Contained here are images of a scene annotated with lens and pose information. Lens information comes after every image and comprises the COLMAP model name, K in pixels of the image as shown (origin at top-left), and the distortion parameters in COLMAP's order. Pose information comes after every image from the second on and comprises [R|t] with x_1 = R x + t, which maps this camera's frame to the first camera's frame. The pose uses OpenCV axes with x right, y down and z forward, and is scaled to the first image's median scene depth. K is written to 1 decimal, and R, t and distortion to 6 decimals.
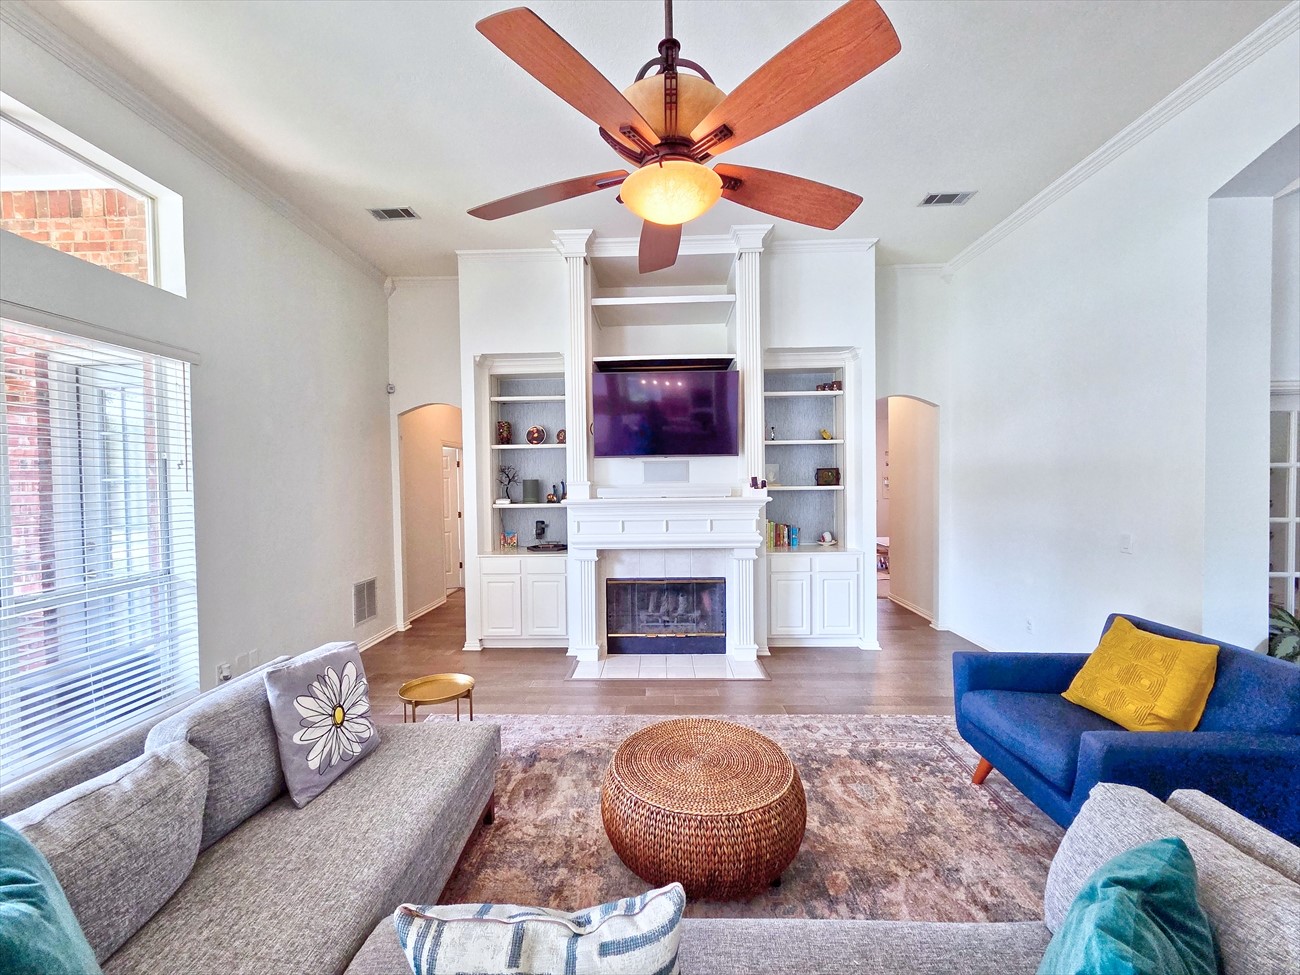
lens RADIAL K [[532.9, 0, 644.0], [0, 532.9, 490.2], [0, 0, 1]] dist [-0.000493, -0.000525]
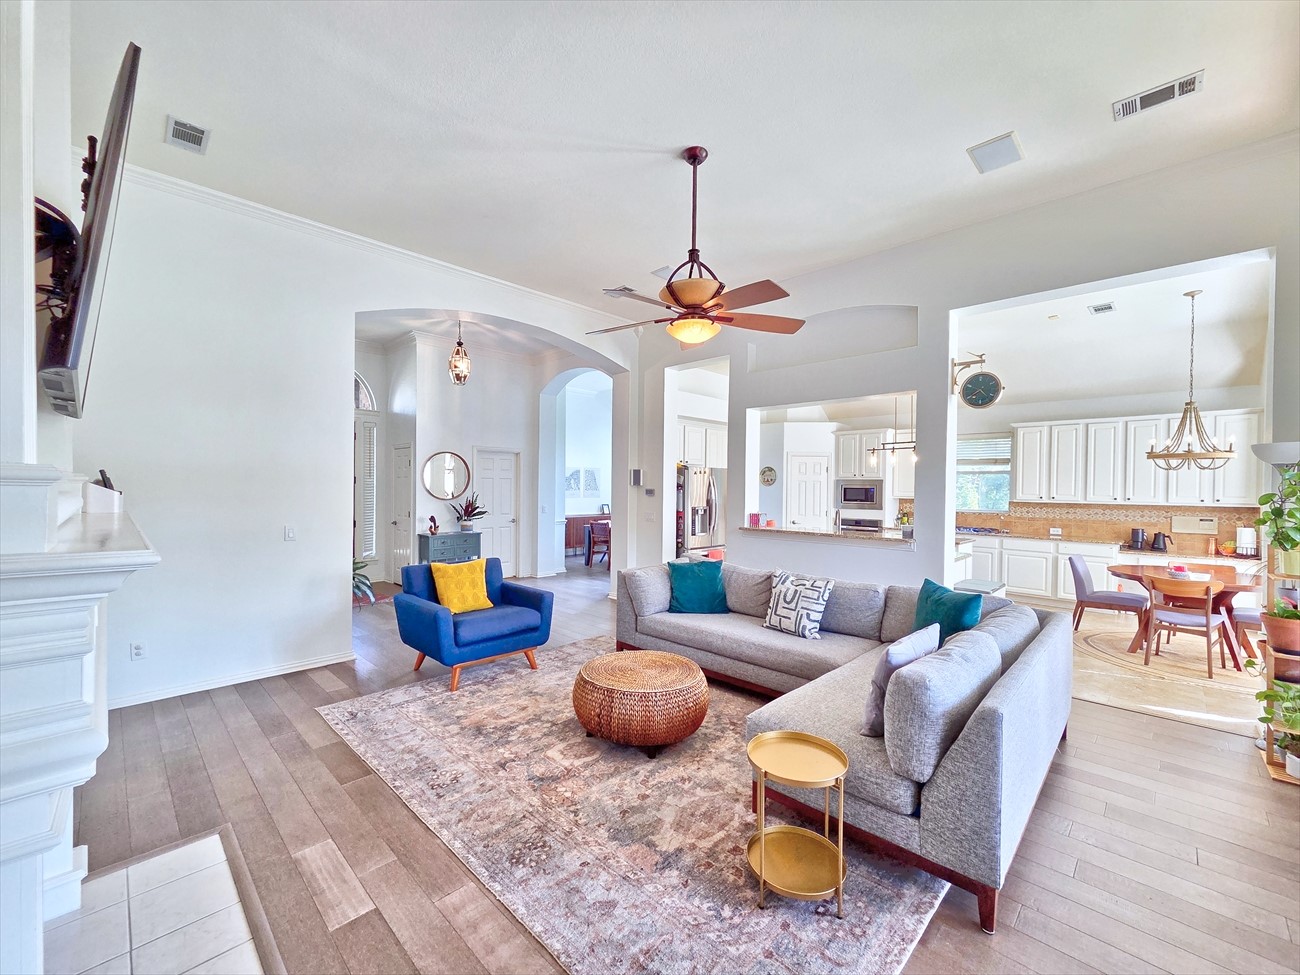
lens RADIAL K [[532.9, 0, 644.0], [0, 532.9, 490.2], [0, 0, 1]] dist [-0.000493, -0.000525]
pose [[-0.734284, 0.002515, 0.678838, -0.420301], [0.014693, 0.999818, 0.012189, -0.005086], [-0.678683, 0.018925, -0.734187, 0.960582]]
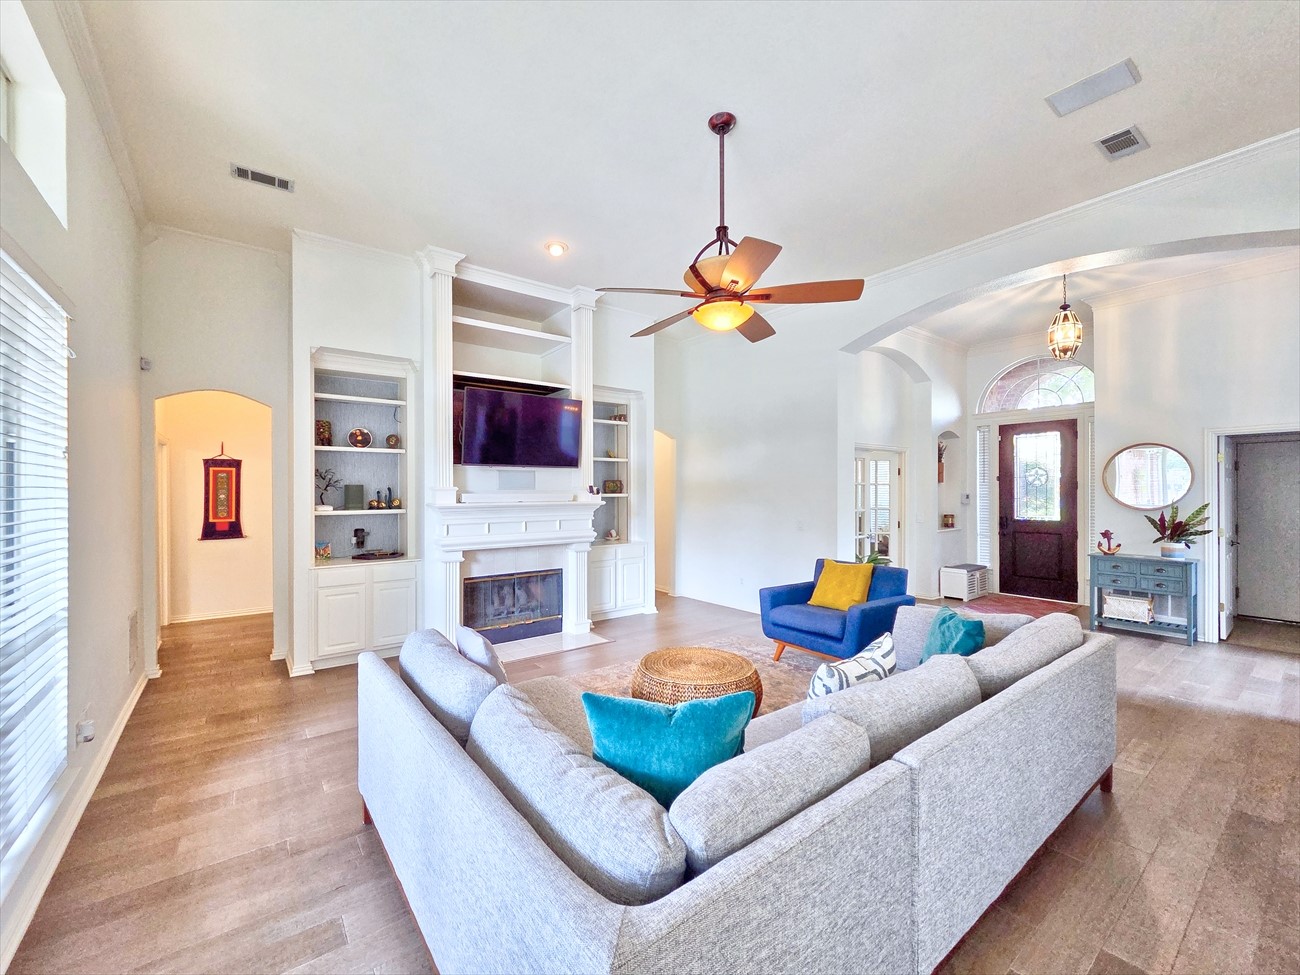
lens RADIAL K [[532.6, 0, 643.8], [0, 532.6, 486.0], [0, 0, 1]] dist [0.001774, -0.000123]
pose [[0.777709, 0.016989, 0.628395, -0.463109], [0.003406, 0.999506, -0.031238, 0.015535], [-0.628615, 0.026435, 0.777267, -0.059305]]
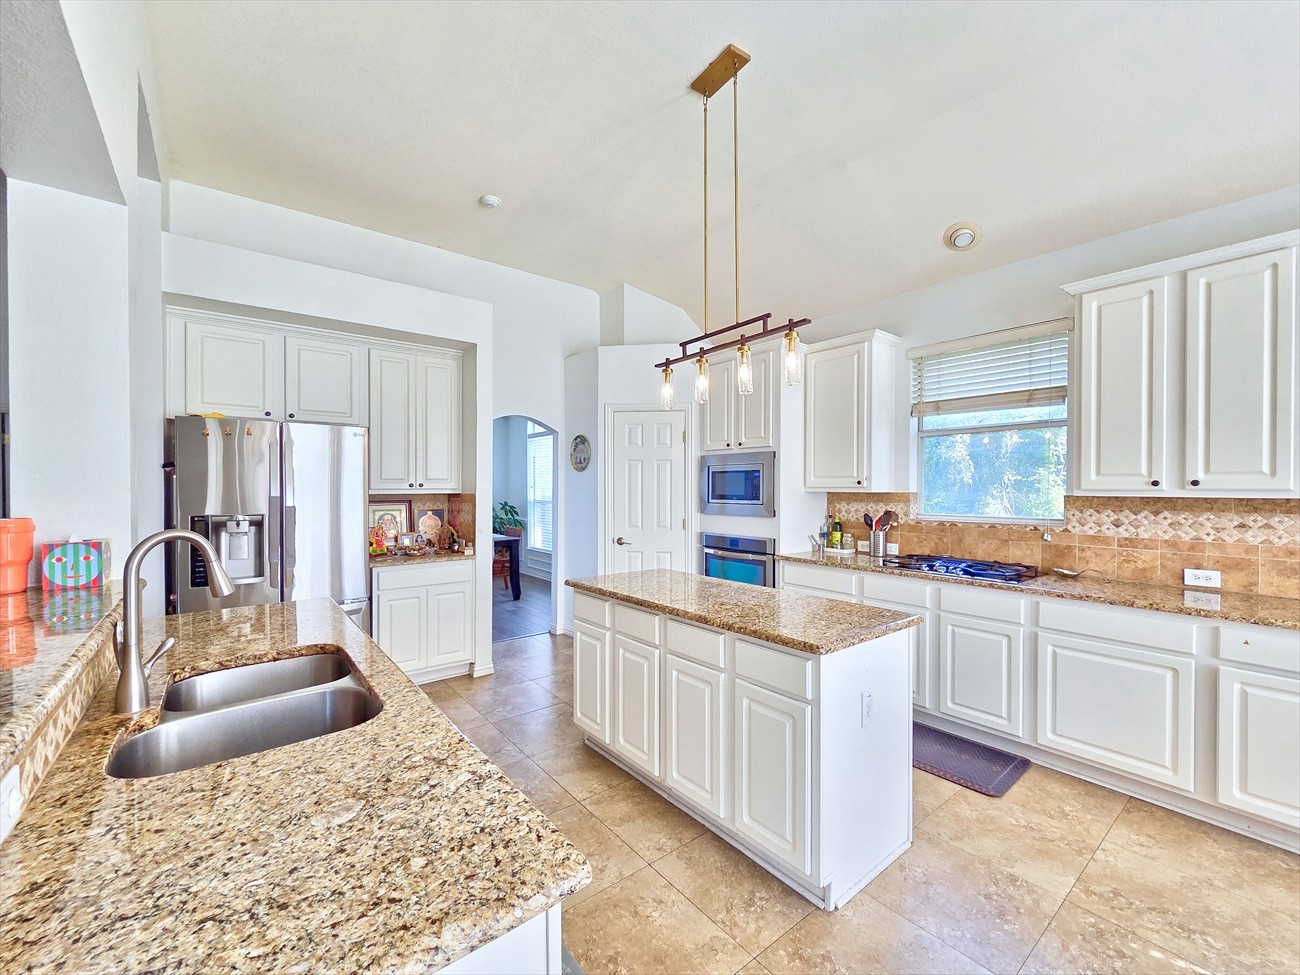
lens RADIAL K [[532.9, 0, 644.0], [0, 532.9, 490.2], [0, 0, 1]] dist [-0.000493, -0.000525]
pose [[-0.643779, 0.009925, 0.765147, -0.295728], [0.026448, 0.999607, 0.009286, 0.040260], [-0.764754, 0.026214, -0.643789, -0.213469]]
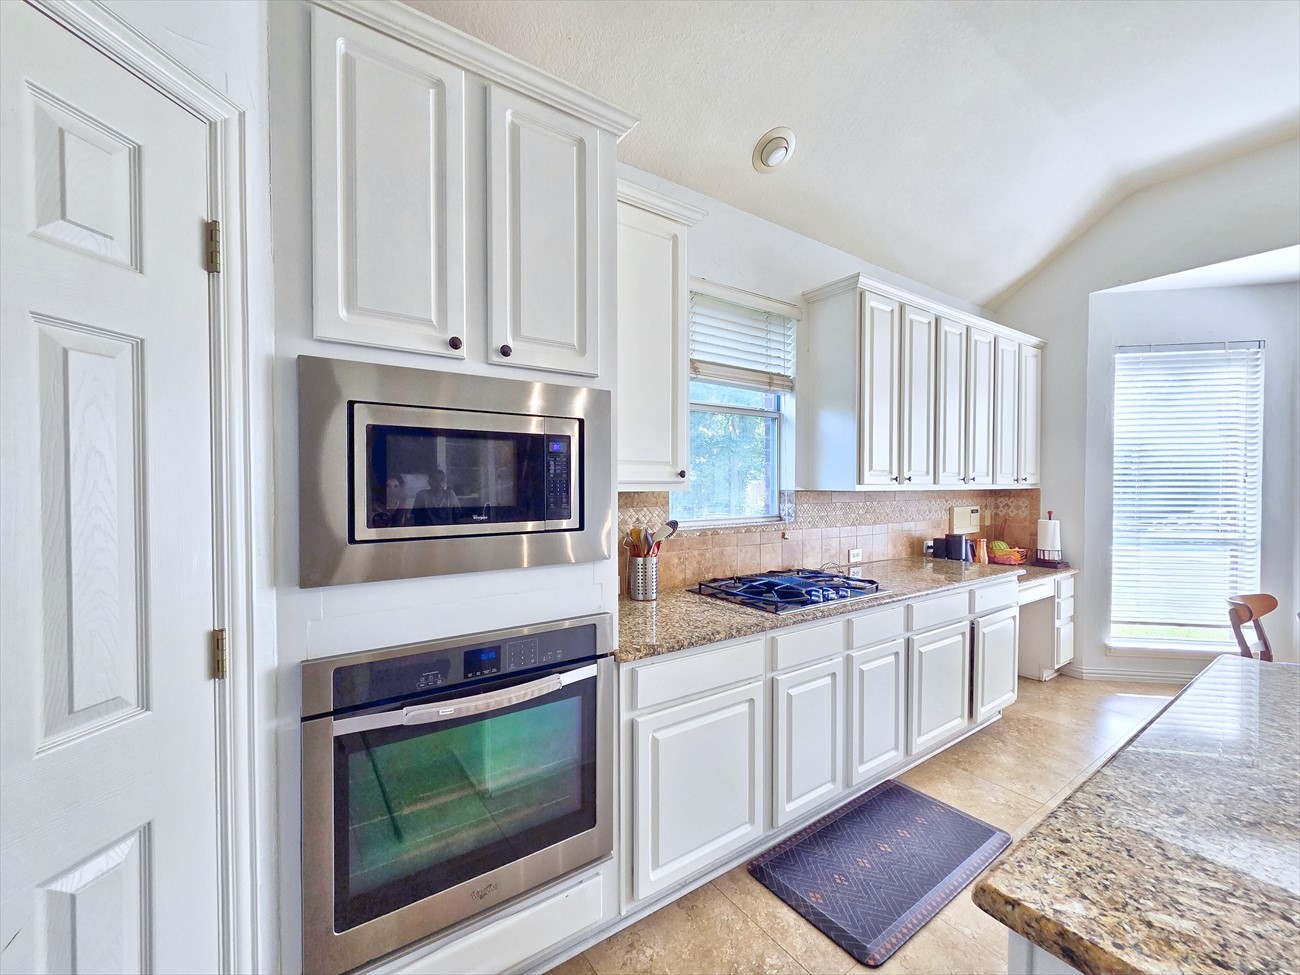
lens RADIAL K [[532.9, 0, 644.0], [0, 532.9, 490.2], [0, 0, 1]] dist [-0.000493, -0.000525]
pose [[-0.803655, 0.023814, -0.594619, 0.386103], [-0.001014, 0.999143, 0.041385, 0.039527], [0.595095, 0.033862, -0.802942, -0.625115]]
